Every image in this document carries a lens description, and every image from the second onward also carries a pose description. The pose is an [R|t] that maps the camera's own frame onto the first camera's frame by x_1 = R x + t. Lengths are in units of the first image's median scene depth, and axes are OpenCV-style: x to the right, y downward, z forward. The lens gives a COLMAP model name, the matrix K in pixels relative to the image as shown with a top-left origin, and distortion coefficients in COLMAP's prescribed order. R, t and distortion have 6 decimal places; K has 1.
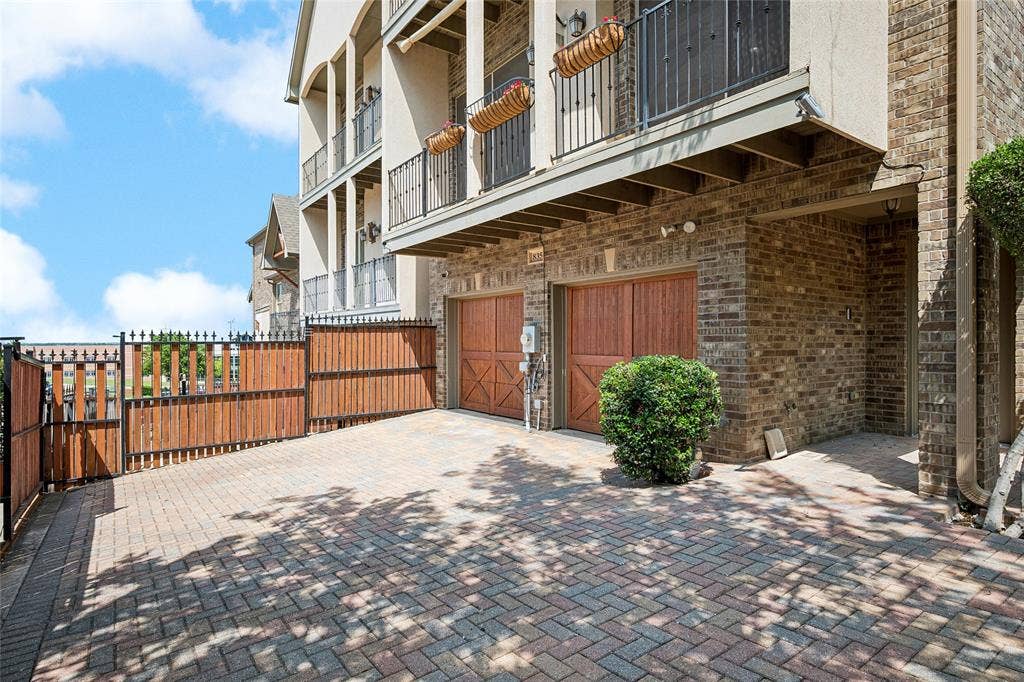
lens RADIAL K [[547.0, 0, 516.6], [0, 547.0, 340.8], [0, 0, 1]] dist [-0.000767, 0.001228]
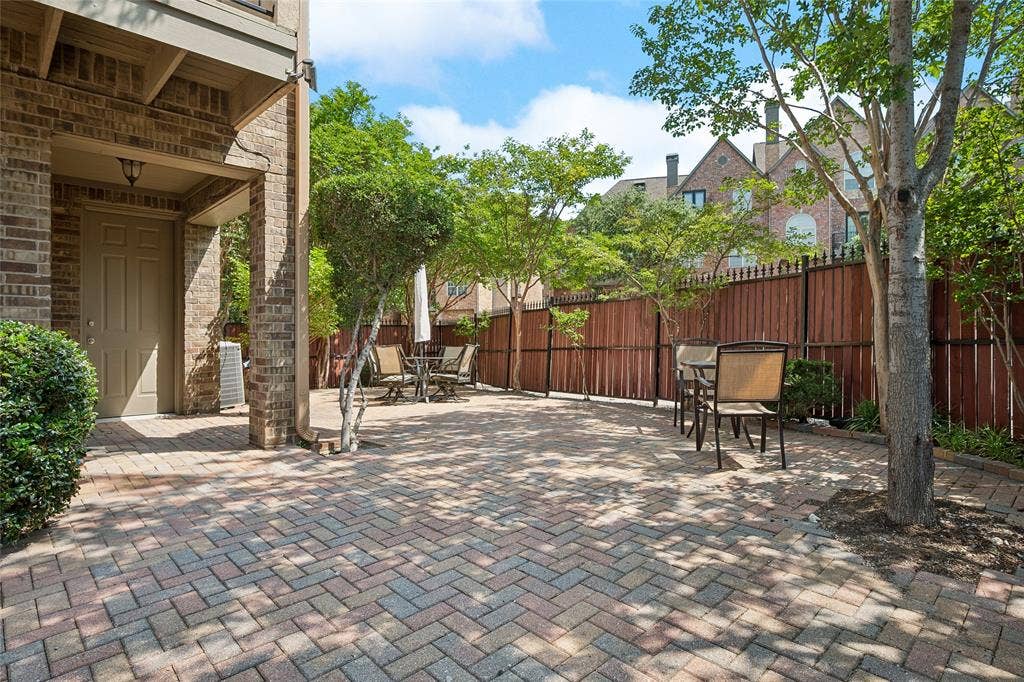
lens RADIAL K [[547.0, 0, 516.6], [0, 547.0, 340.8], [0, 0, 1]] dist [-0.000767, 0.001228]
pose [[-0.115511, -0.001233, 0.993305, -0.524303], [0.003006, 0.999994, 0.001590, 0.068422], [-0.993302, 0.003170, -0.115506, 0.725342]]
